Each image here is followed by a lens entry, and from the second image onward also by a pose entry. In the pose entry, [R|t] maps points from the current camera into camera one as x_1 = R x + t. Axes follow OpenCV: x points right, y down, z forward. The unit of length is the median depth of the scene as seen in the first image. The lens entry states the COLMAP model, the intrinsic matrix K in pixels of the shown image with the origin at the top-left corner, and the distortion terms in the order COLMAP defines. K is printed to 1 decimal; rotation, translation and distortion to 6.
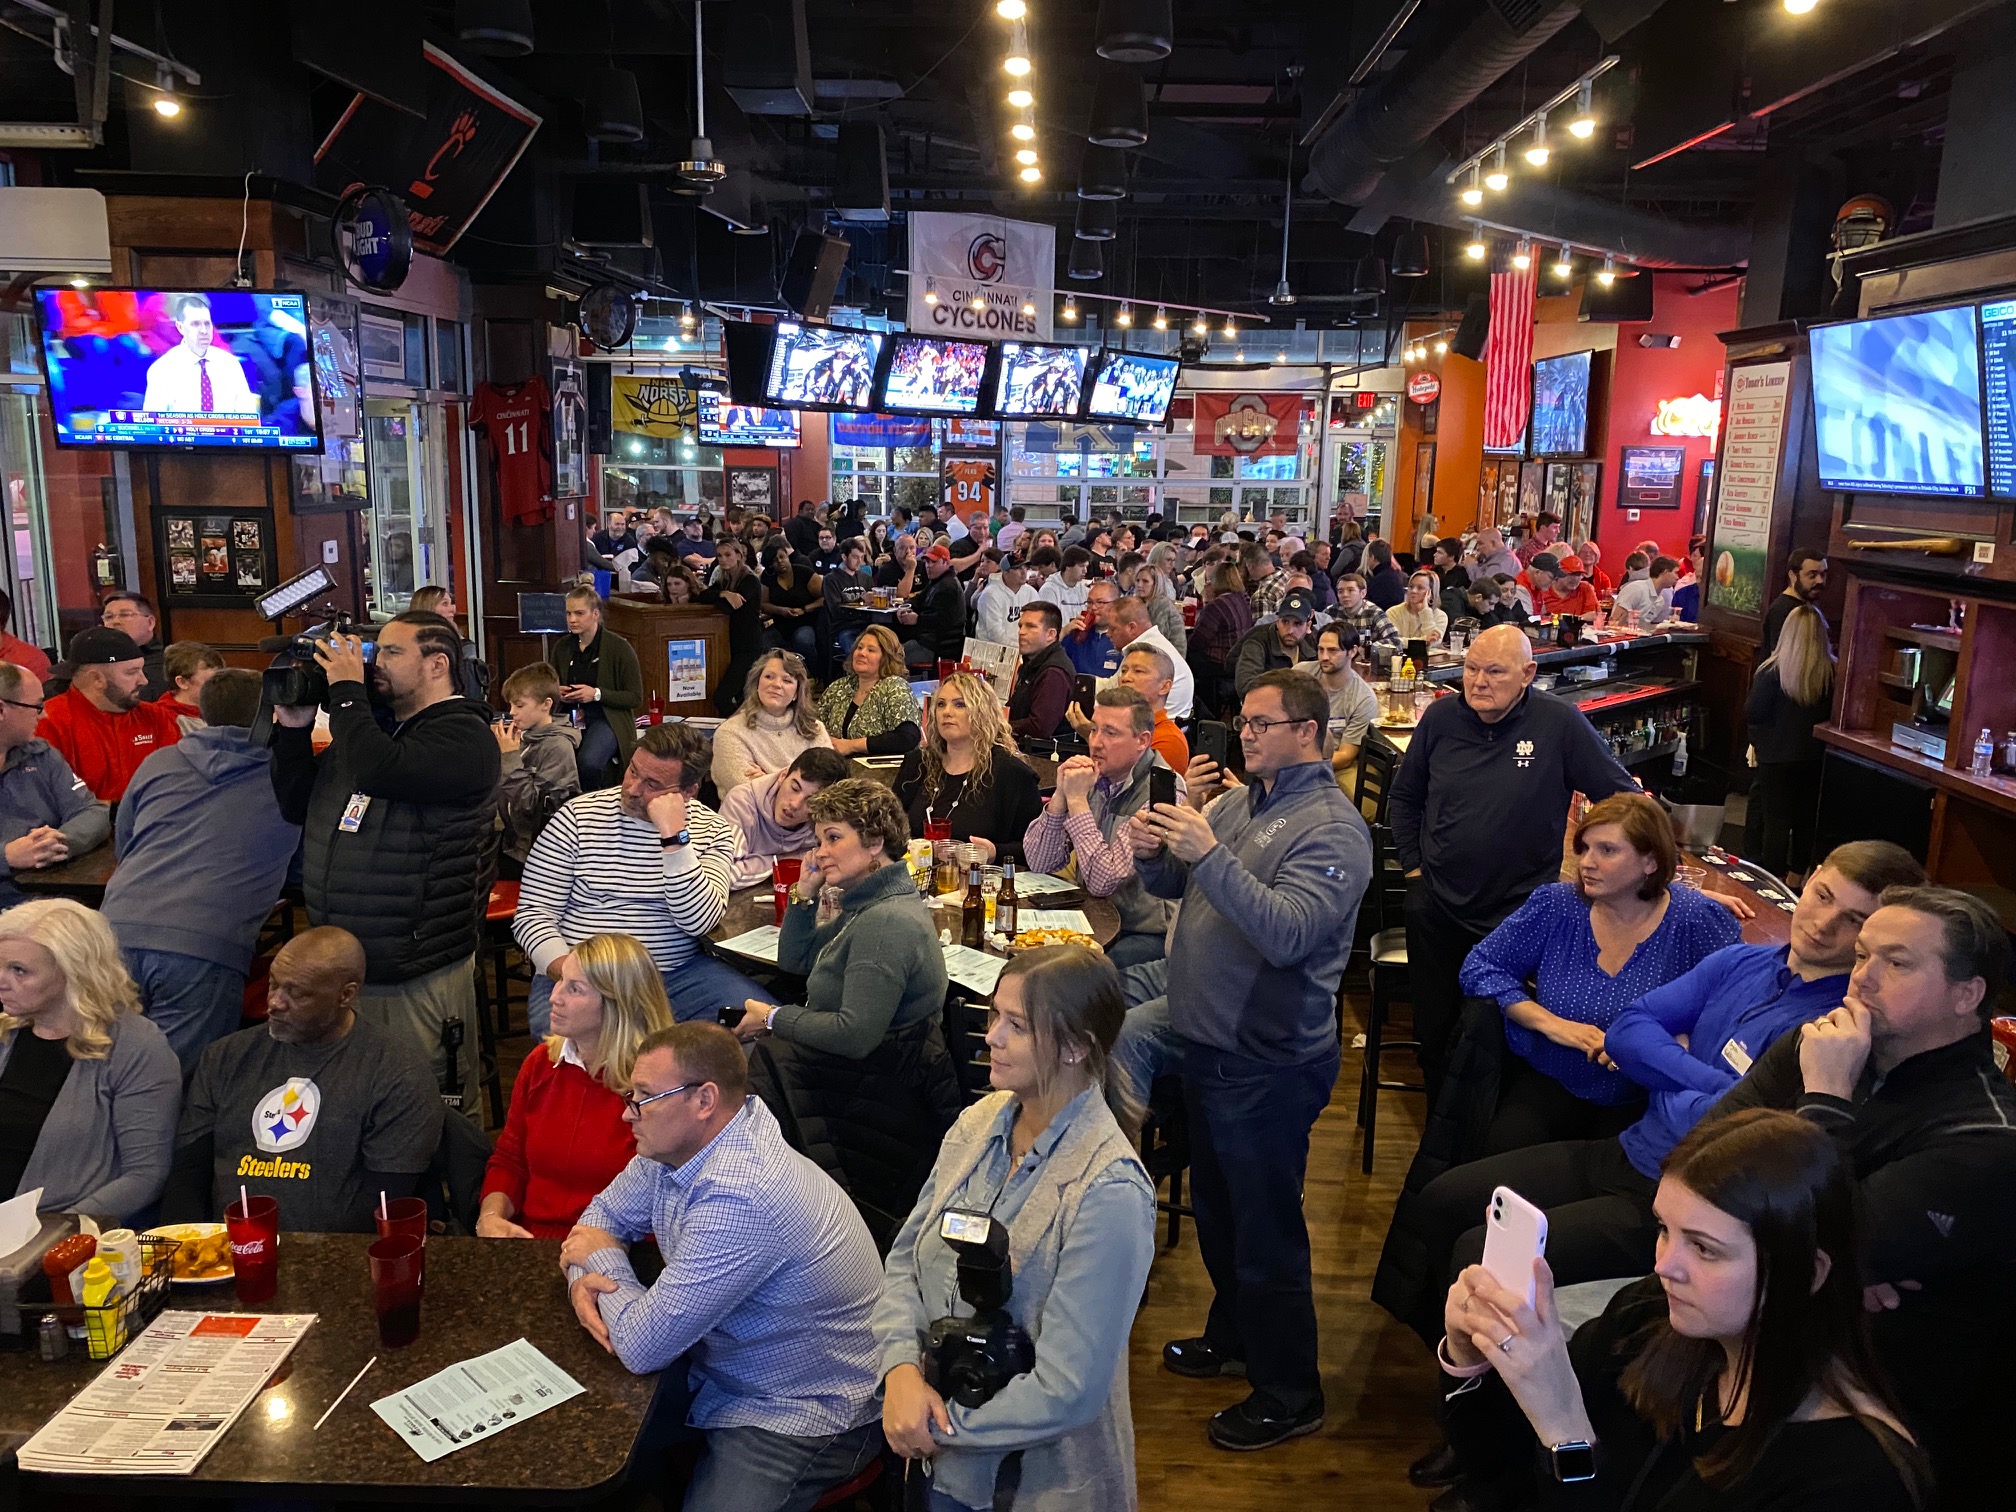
lens RADIAL K [[1521.1, 0, 1007.1], [0, 1521.1, 755.0], [0, 0, 1]] dist [0.026928, 0.001056]
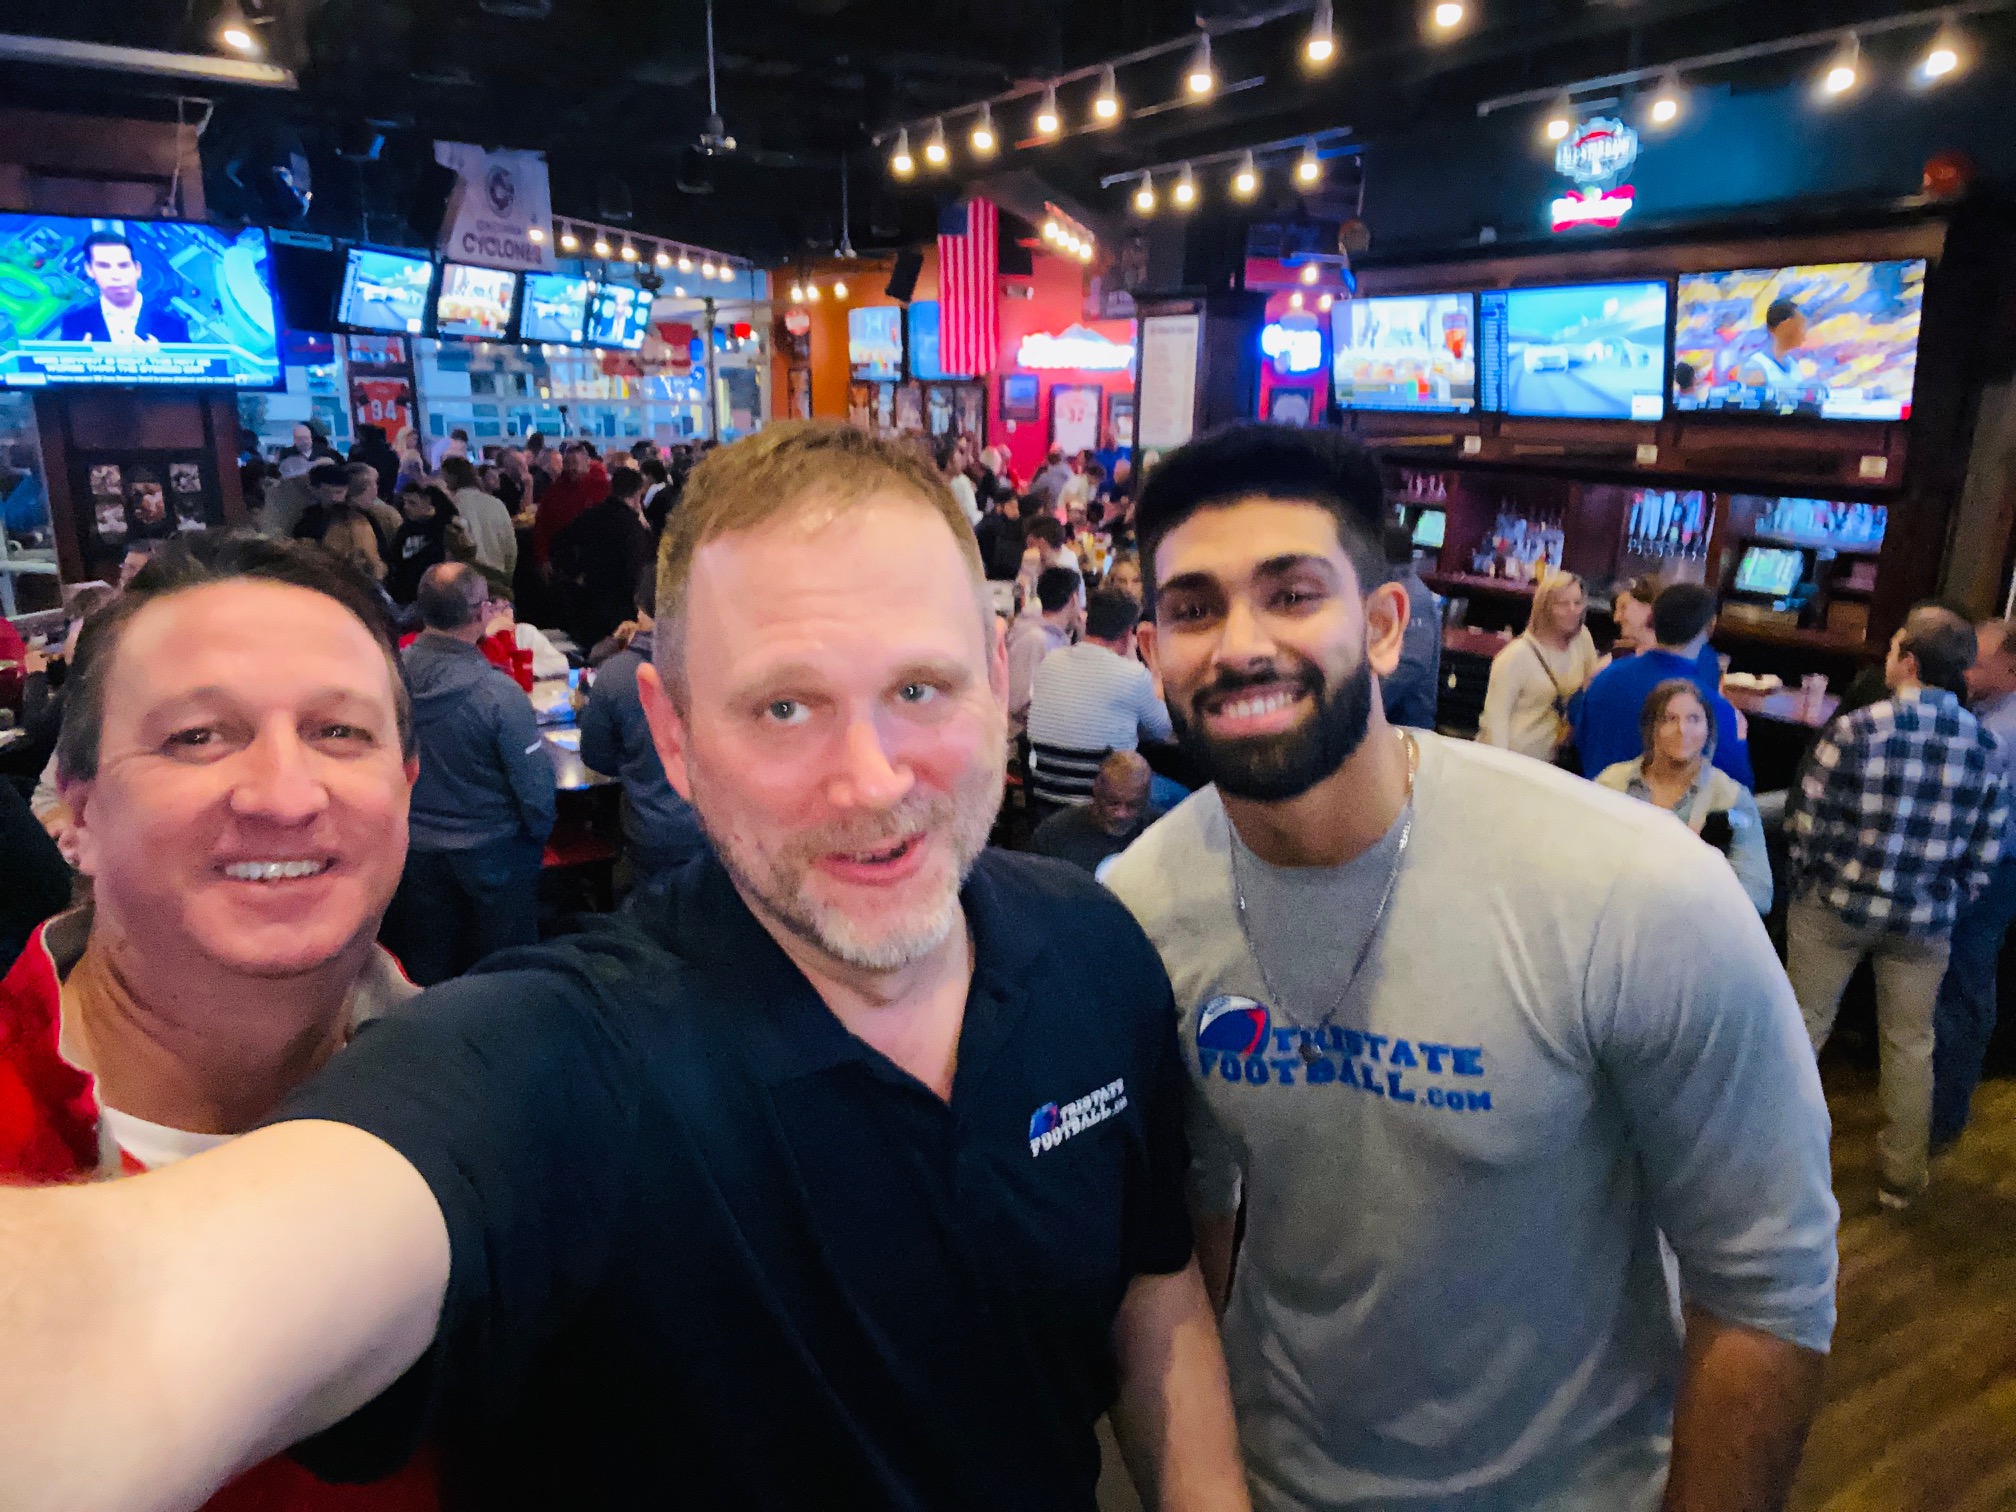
lens RADIAL K [[1346.0, 0, 1010.1], [0, 1346.0, 757.1], [0, 0, 1]] dist [-0.002278, -0.000915]
pose [[0.829996, -0.153448, 0.536246, -0.543068], [0.105375, 0.987238, 0.119402, -0.015824], [-0.547725, -0.042597, 0.835574, -0.001767]]
